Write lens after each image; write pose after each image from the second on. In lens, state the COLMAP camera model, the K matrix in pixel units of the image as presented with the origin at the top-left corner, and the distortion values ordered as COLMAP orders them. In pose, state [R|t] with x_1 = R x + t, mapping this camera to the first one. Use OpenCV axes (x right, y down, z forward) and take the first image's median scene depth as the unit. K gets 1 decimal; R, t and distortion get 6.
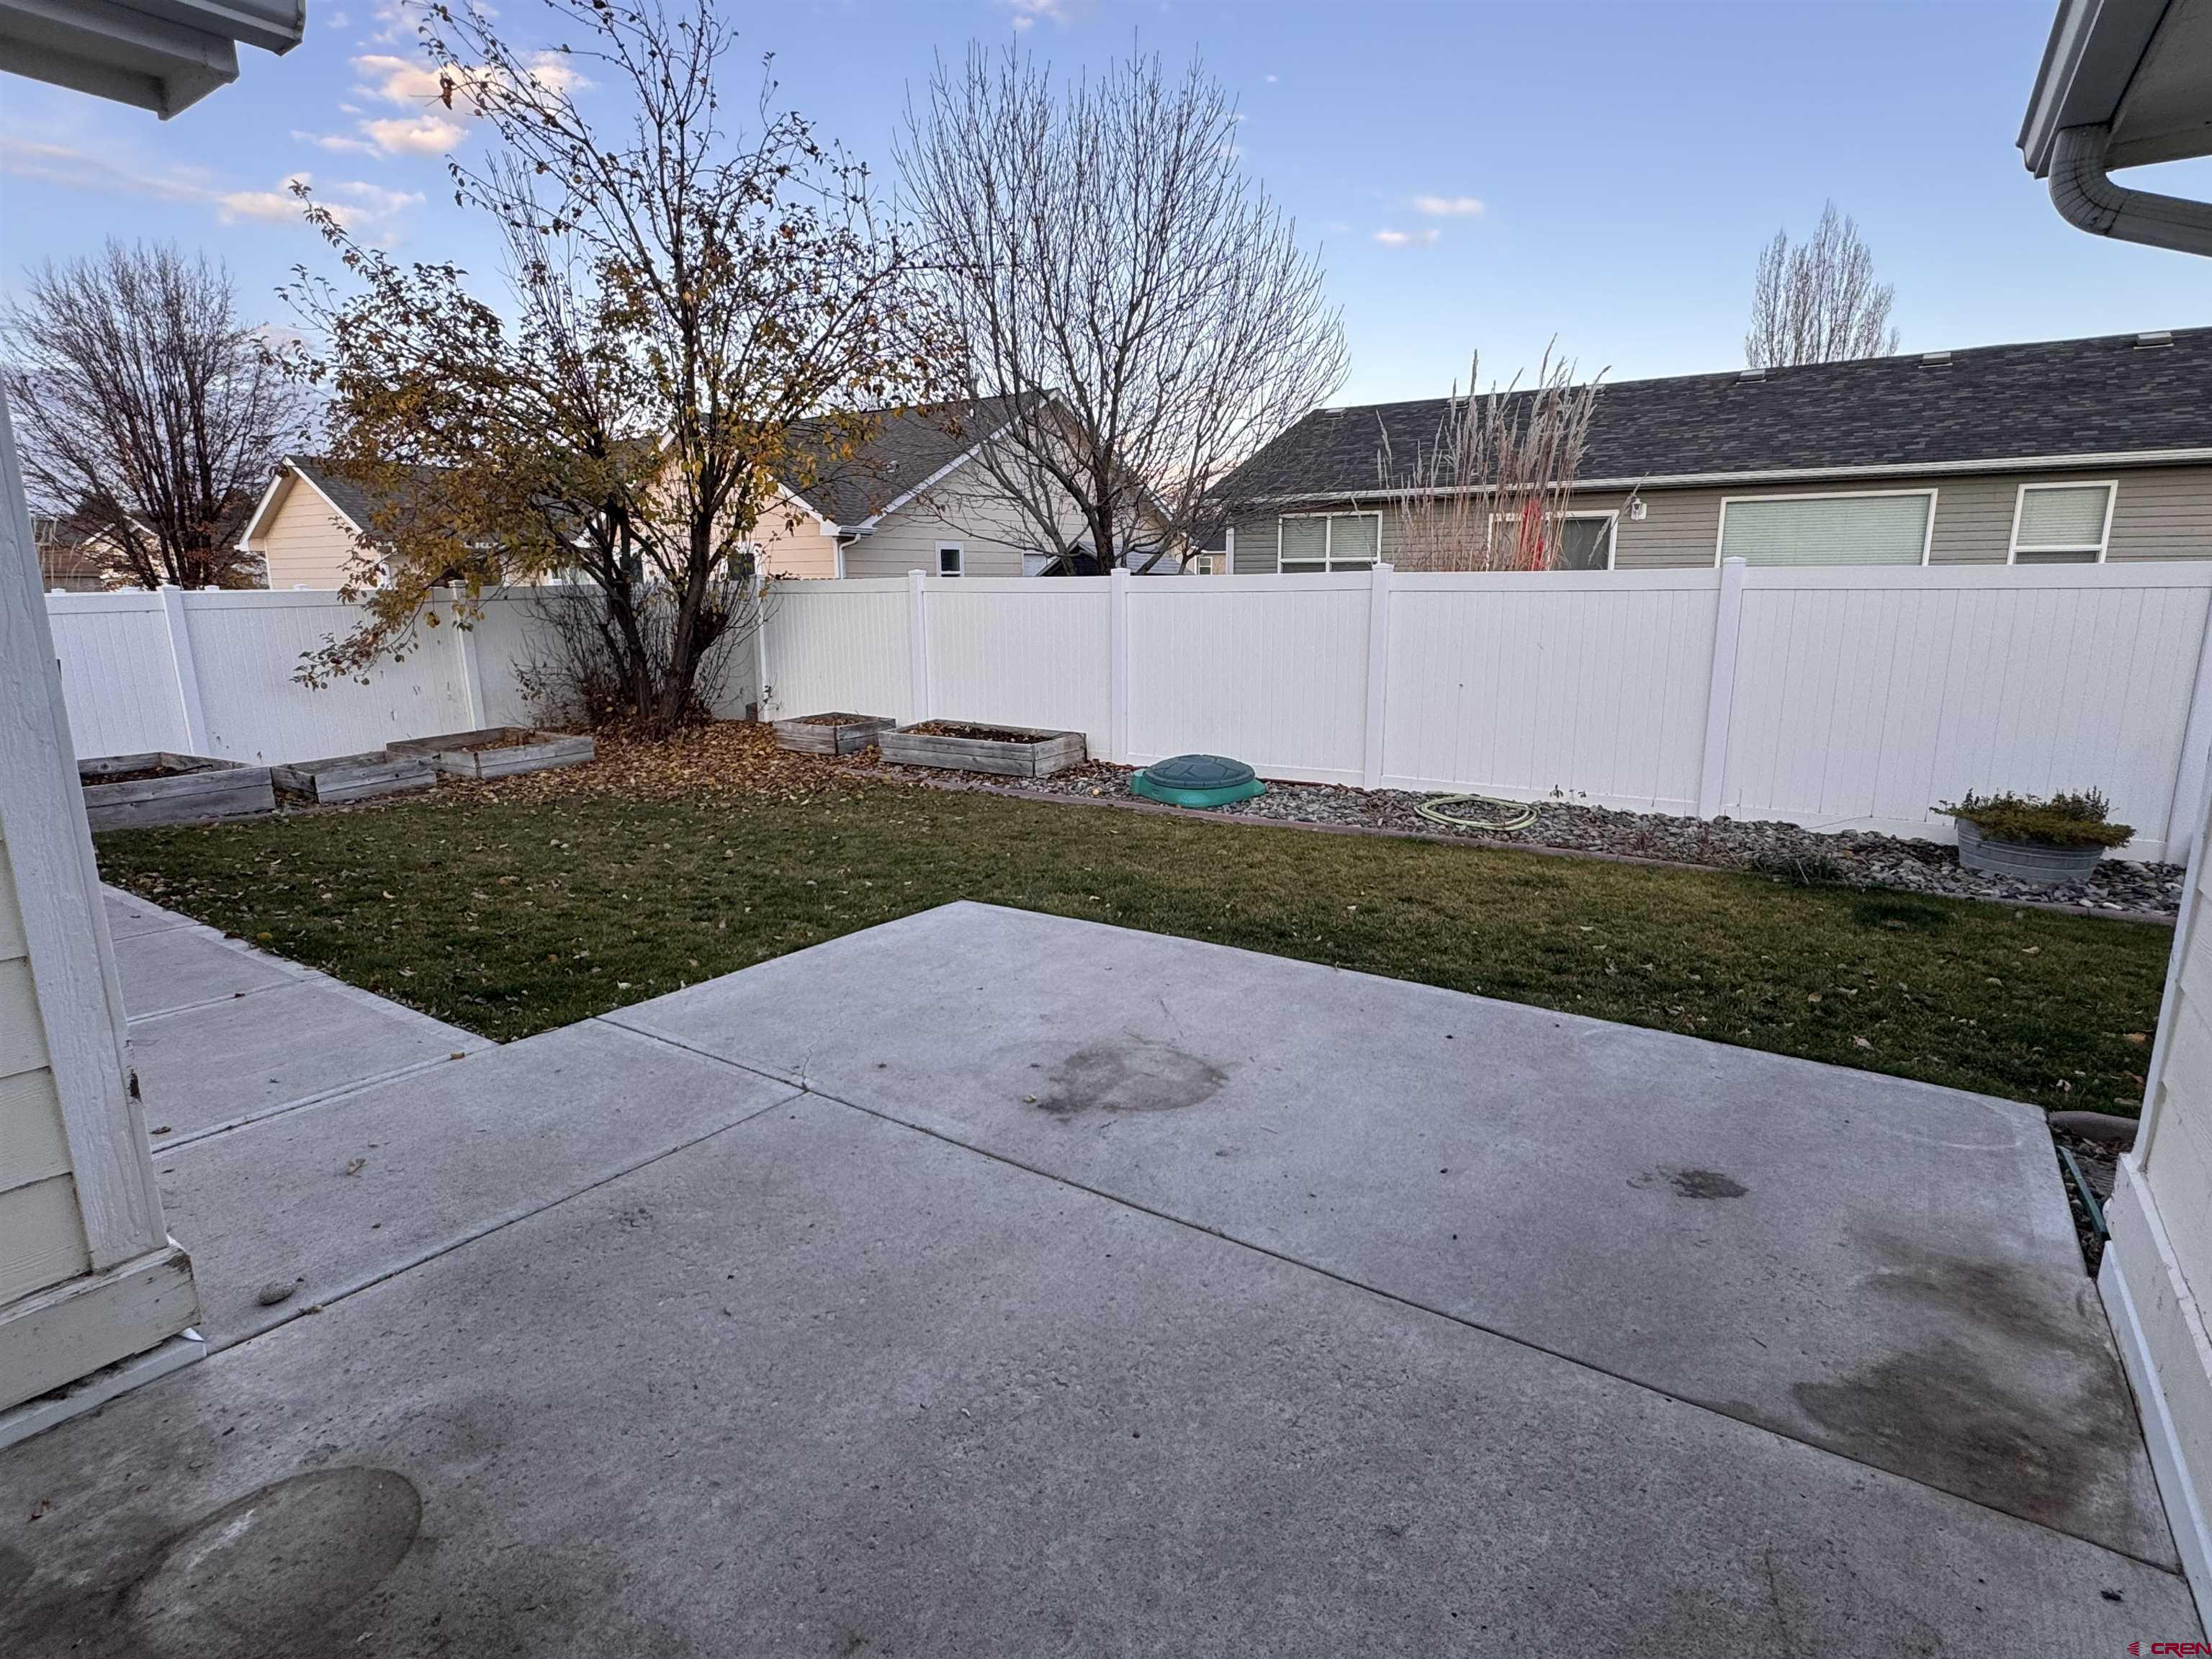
lens RADIAL K [[1152.4, 0, 1106.0], [0, 1152.4, 829.5], [0, 0, 1]] dist [-0.000641, -0.000390]
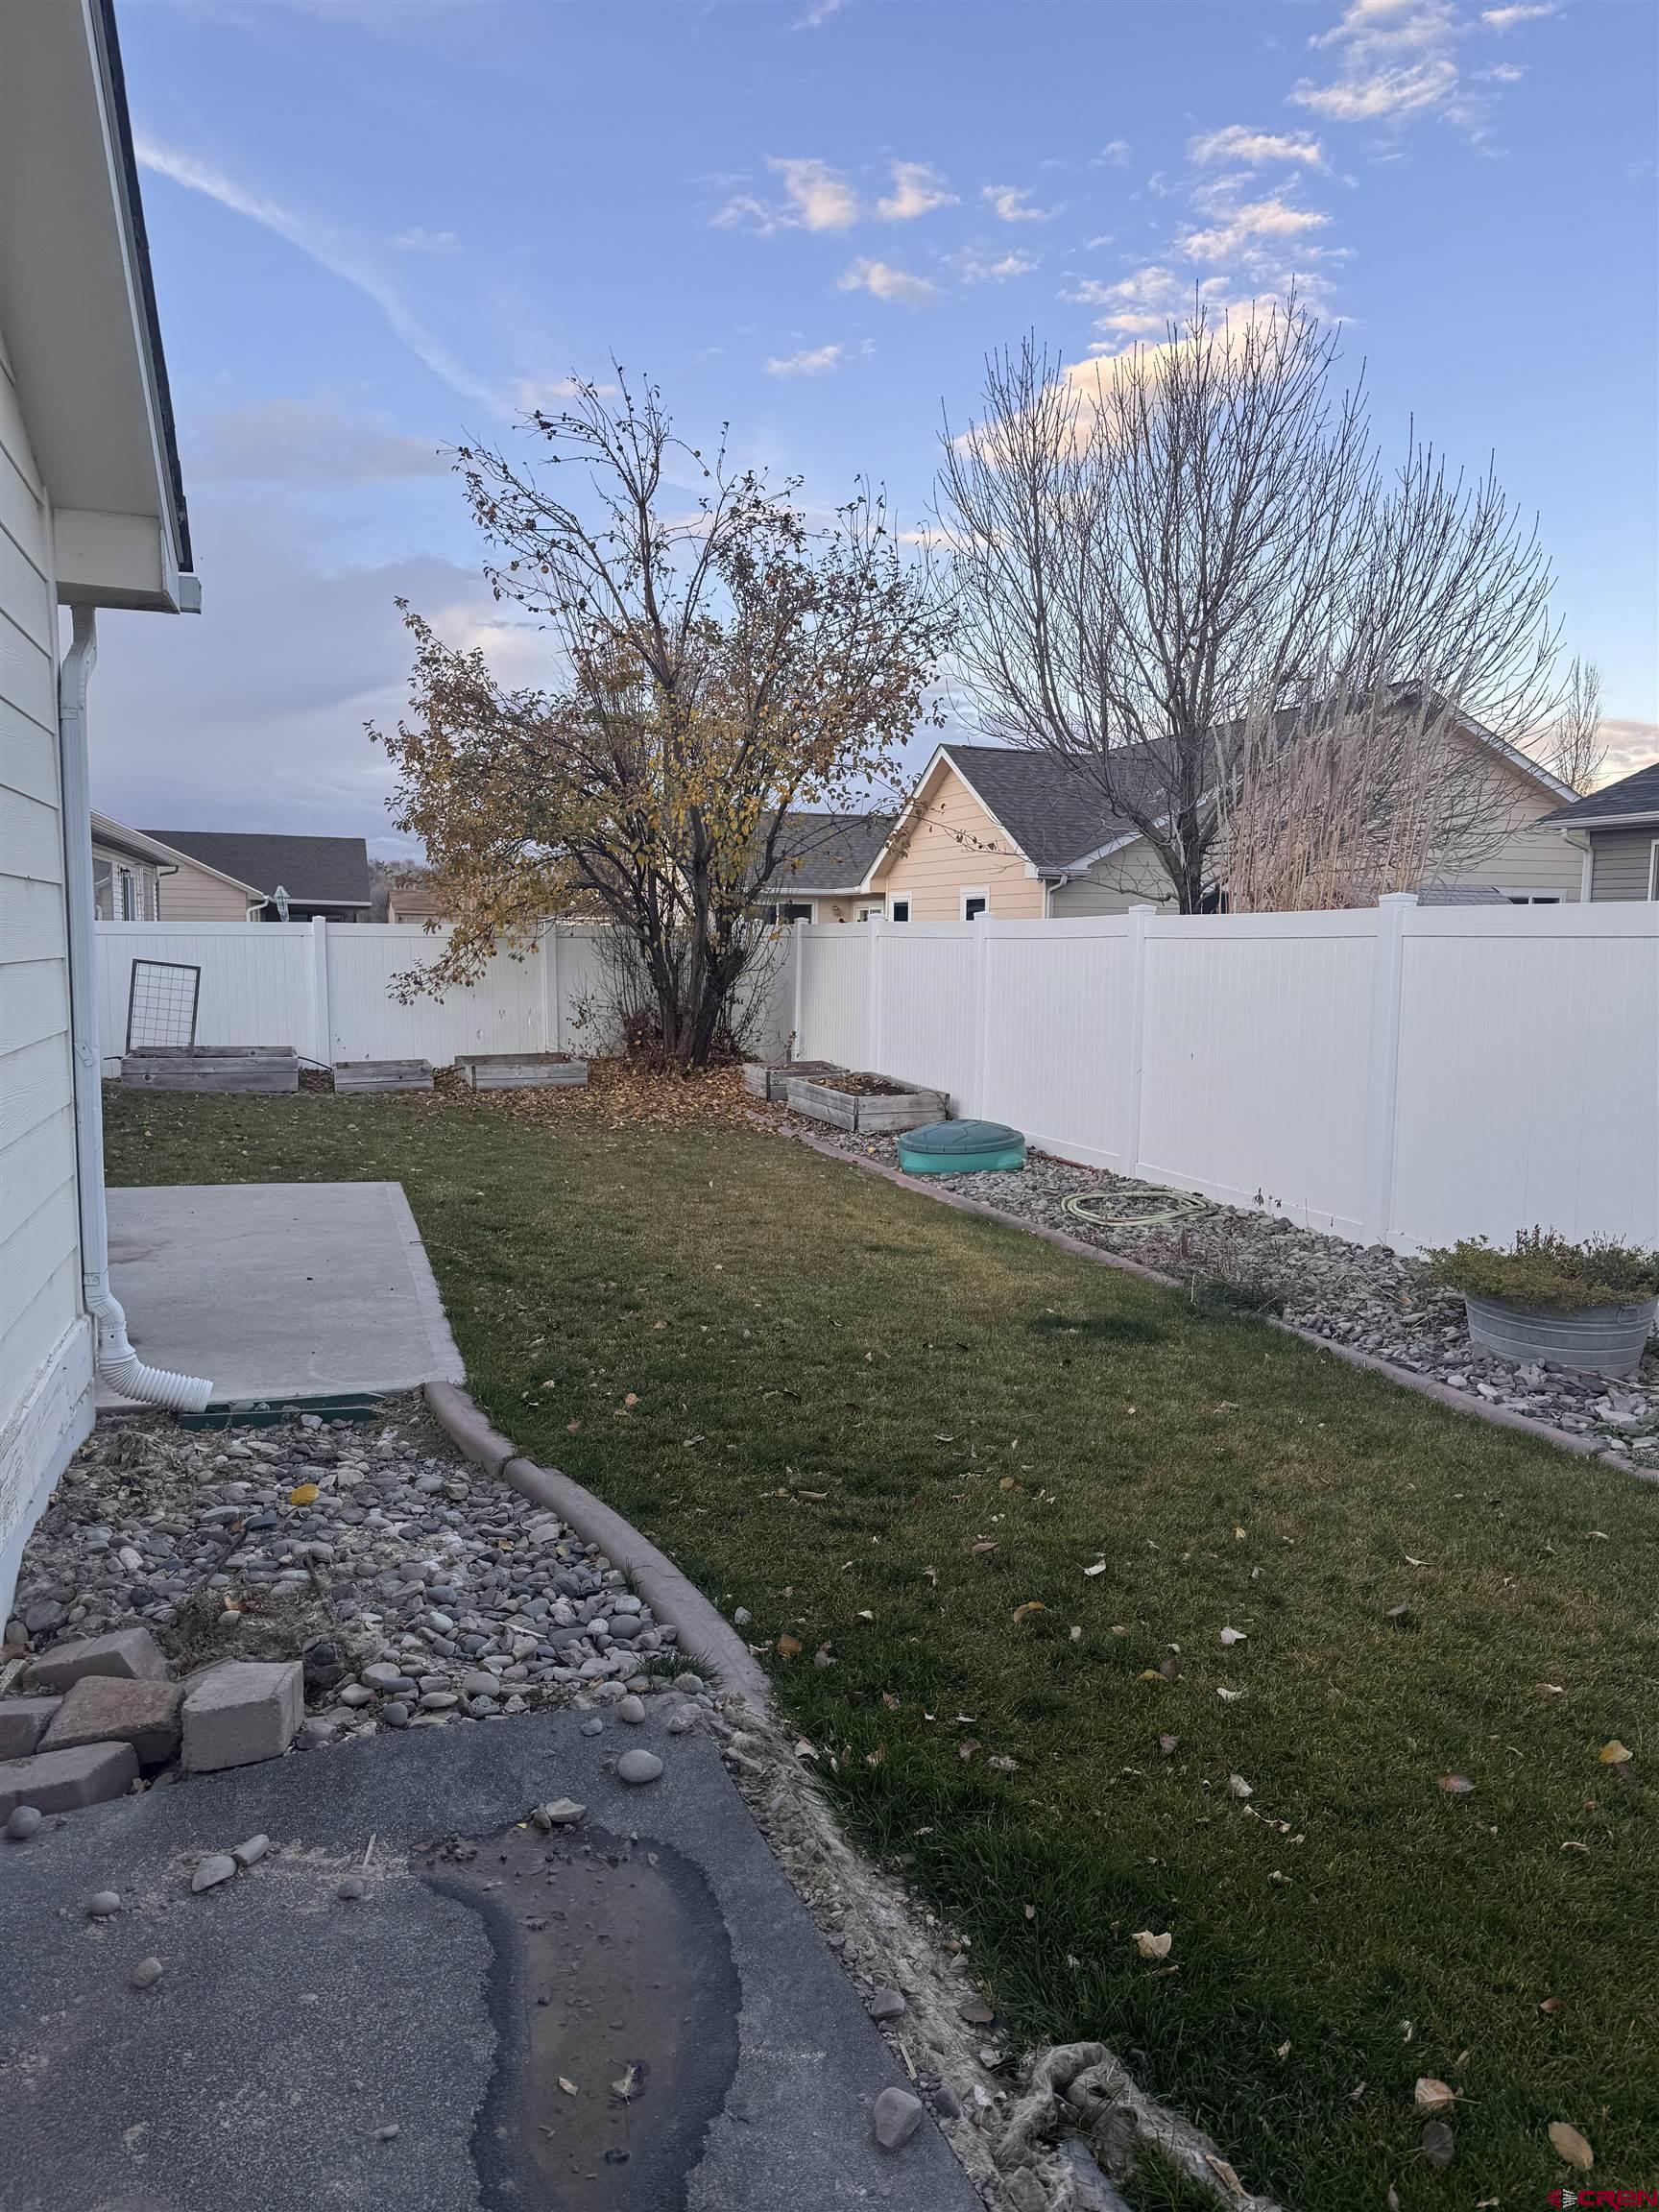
lens RADIAL K [[1529.8, 0, 829.5], [0, 1529.8, 1106.0], [0, 0, 1]] dist [0.094634, -0.162499]
pose [[0.791793, 0.085498, -0.604776, 0.633438], [-0.147295, 0.987660, -0.053216, 0.001183], [0.592764, 0.131217, 0.794615, 0.009749]]
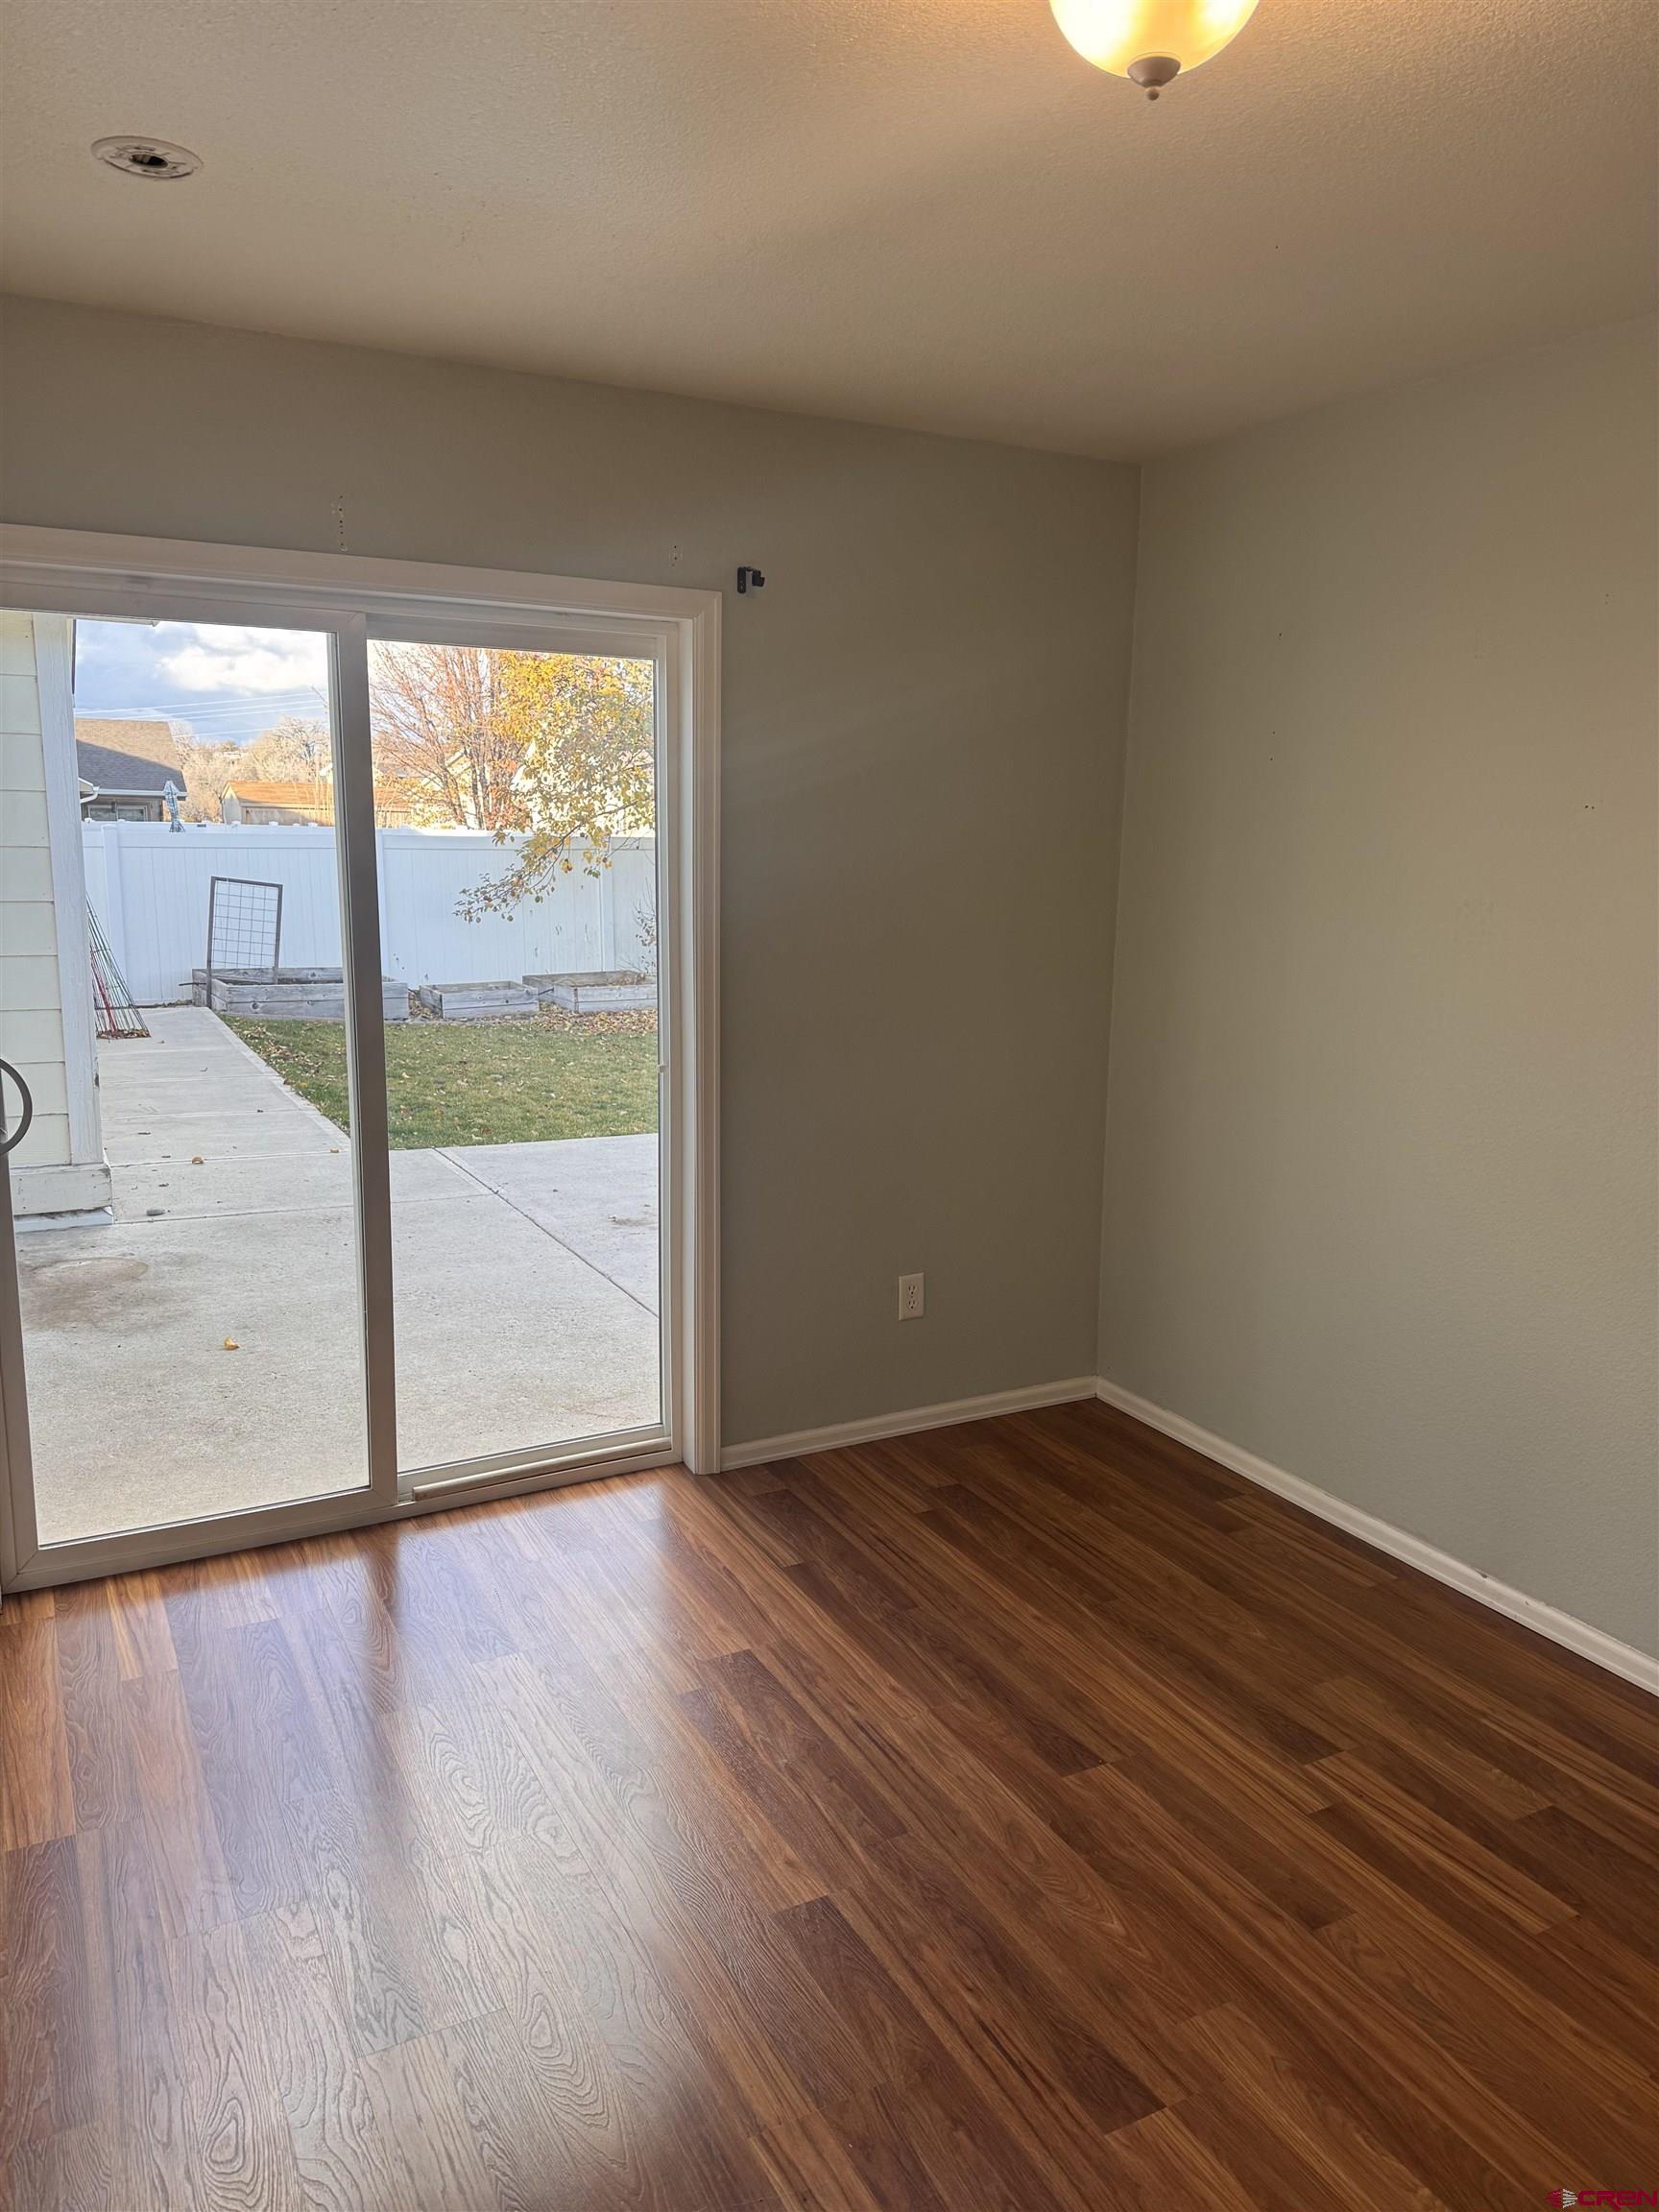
lens RADIAL K [[1529.8, 0, 829.5], [0, 1529.8, 1106.0], [0, 0, 1]] dist [0.094634, -0.162499]
pose [[0.888646, 0.106091, -0.446153, 0.322034], [-0.122078, 0.992495, -0.007150, 0.025207], [0.442046, 0.060819, 0.894928, -0.187608]]
